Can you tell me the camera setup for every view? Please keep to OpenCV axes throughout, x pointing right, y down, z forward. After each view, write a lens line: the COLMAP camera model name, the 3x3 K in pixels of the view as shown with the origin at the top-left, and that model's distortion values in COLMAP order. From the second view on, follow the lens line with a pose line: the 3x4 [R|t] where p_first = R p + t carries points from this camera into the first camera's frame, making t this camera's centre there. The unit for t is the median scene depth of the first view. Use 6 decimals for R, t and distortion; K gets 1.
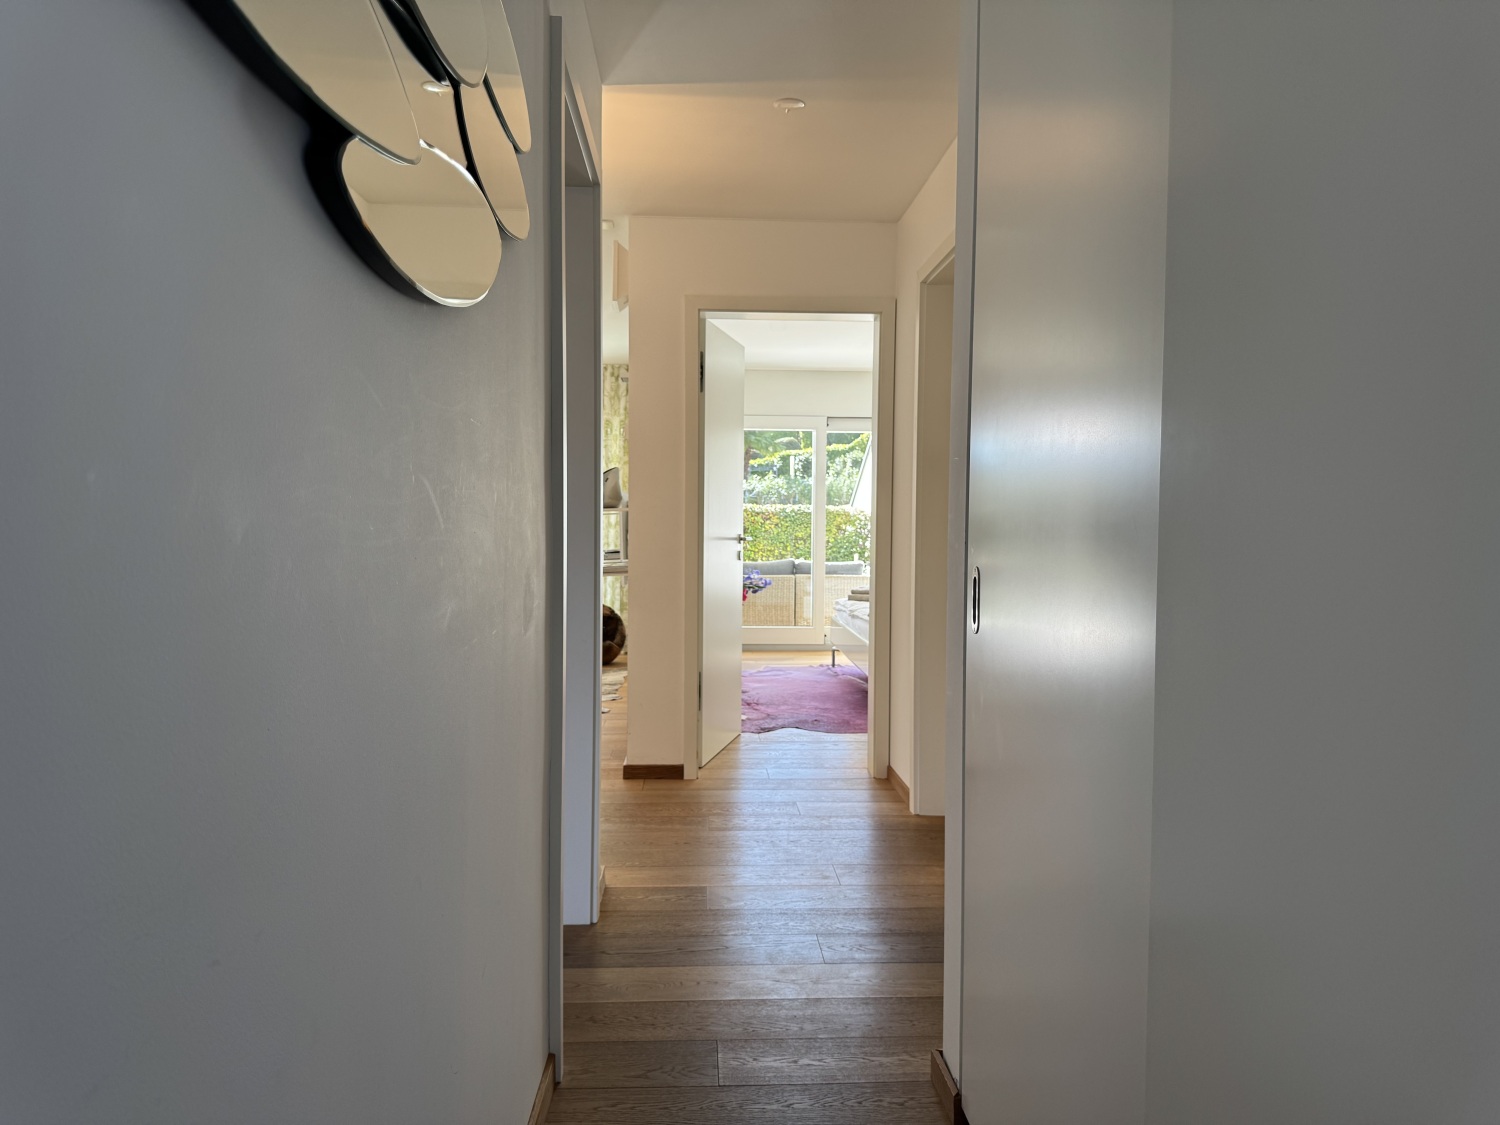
lens RADIAL K [[1070.7, 0, 750.2], [0, 1070.7, 563.0], [0, 0, 1]] dist [0.034079, -0.048303]
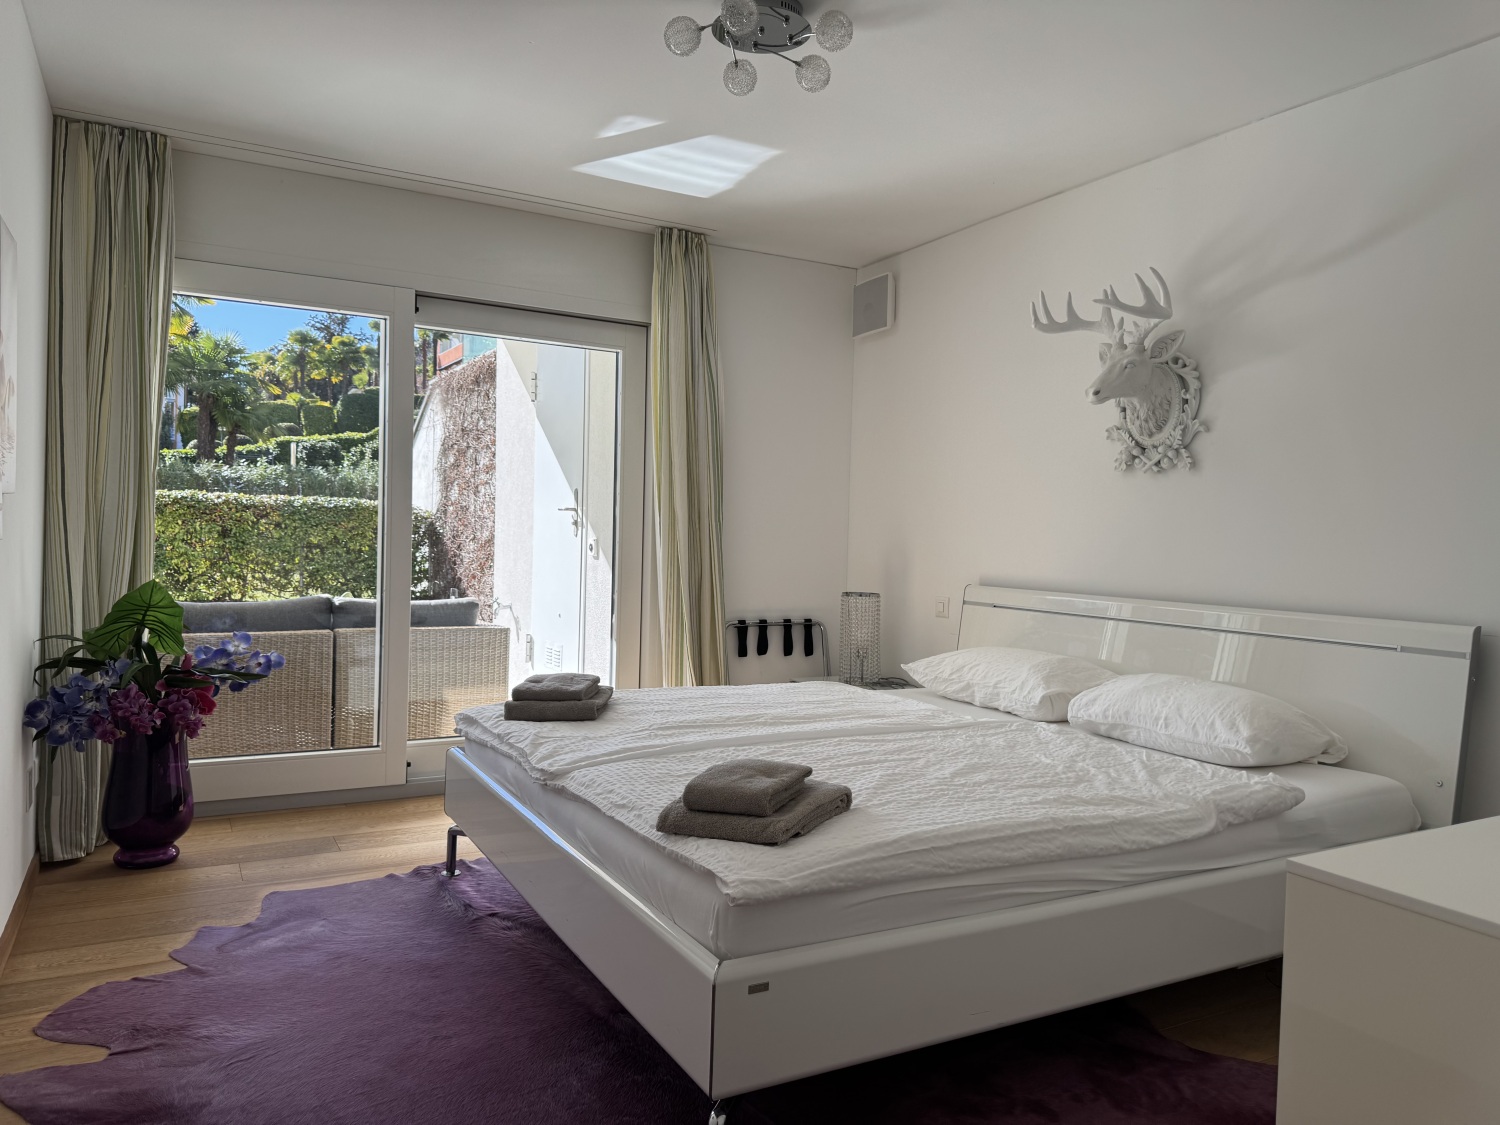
lens RADIAL K [[1070.7, 0, 754.4], [0, 1070.7, 555.4], [0, 0, 1]] dist [0.034079, -0.048303]
pose [[0.901002, 0.008709, 0.433727, 0.000788], [-0.003189, 0.999904, -0.013452, -0.004068], [-0.433803, 0.010737, 0.900944, 0.127005]]
